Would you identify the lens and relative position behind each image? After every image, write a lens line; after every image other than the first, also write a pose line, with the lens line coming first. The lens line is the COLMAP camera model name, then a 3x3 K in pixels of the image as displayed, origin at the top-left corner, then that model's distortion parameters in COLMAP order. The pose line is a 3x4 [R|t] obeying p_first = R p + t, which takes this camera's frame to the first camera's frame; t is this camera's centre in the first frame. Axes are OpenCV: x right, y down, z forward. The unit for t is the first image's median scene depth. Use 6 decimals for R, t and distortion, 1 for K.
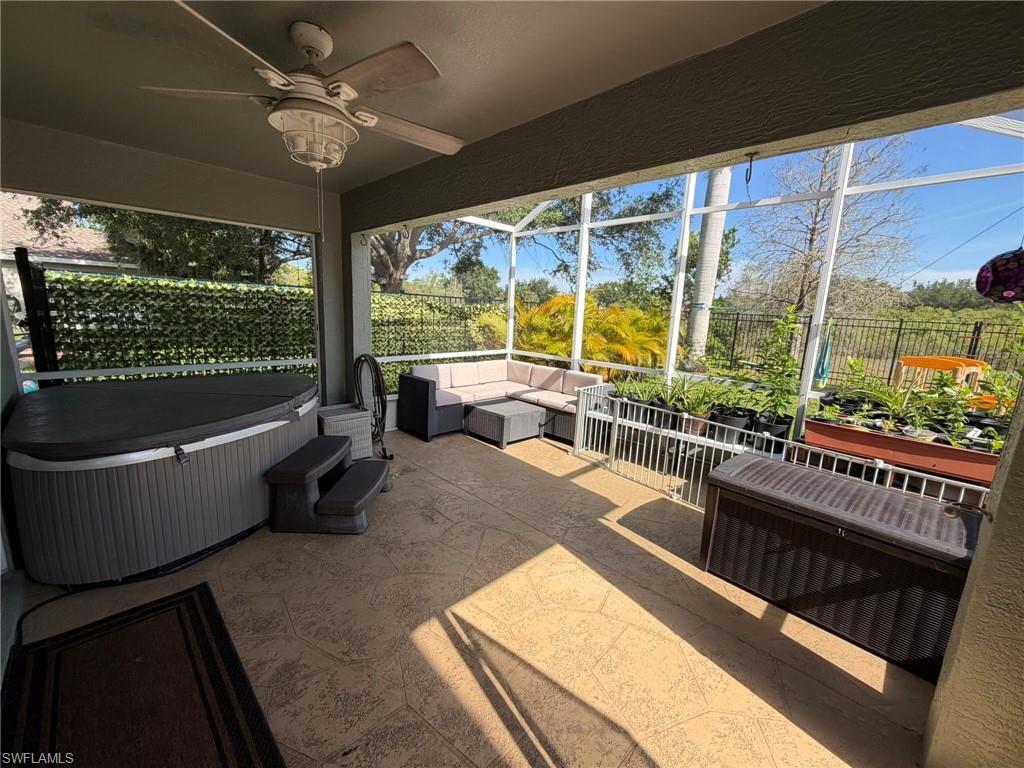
lens RADIAL K [[407.9, 0, 511.0], [0, 407.9, 383.3], [0, 0, 1]] dist [-0.000898, 0.000368]
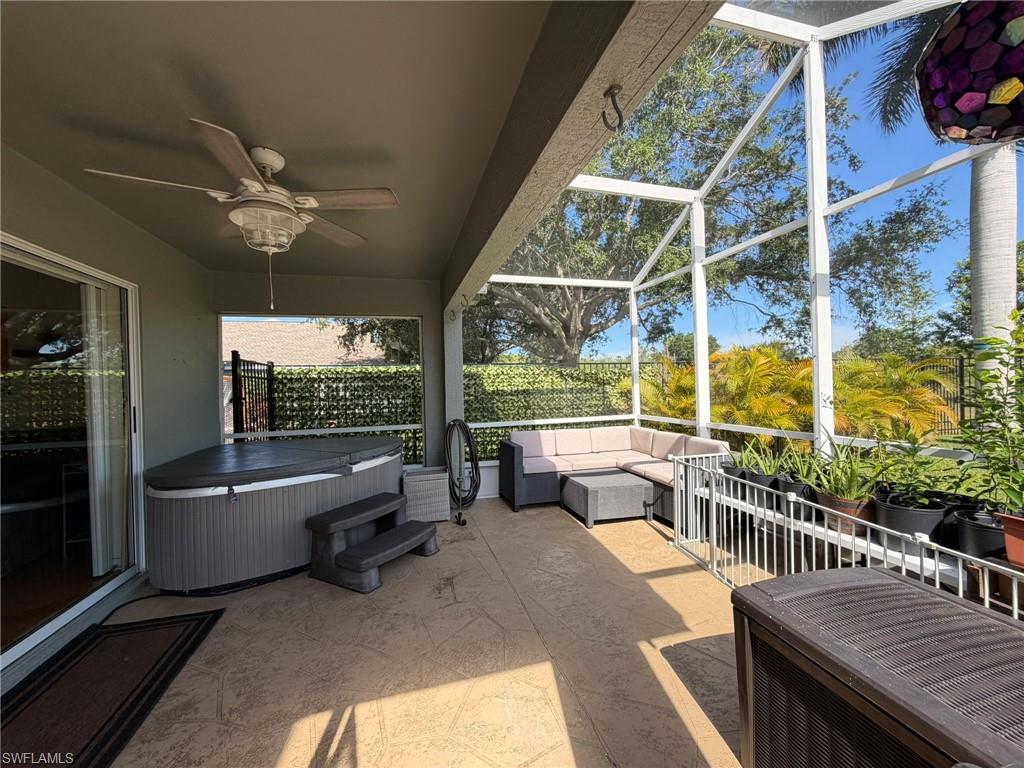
lens RADIAL K [[407.9, 0, 511.2], [0, 407.9, 383.4], [0, 0, 1]] dist [-0.000898, 0.000368]
pose [[0.868119, -0.066917, -0.491824, 0.271338], [-0.025965, 0.983391, -0.179631, 0.021756], [0.495676, 0.168711, 0.851964, 0.146361]]
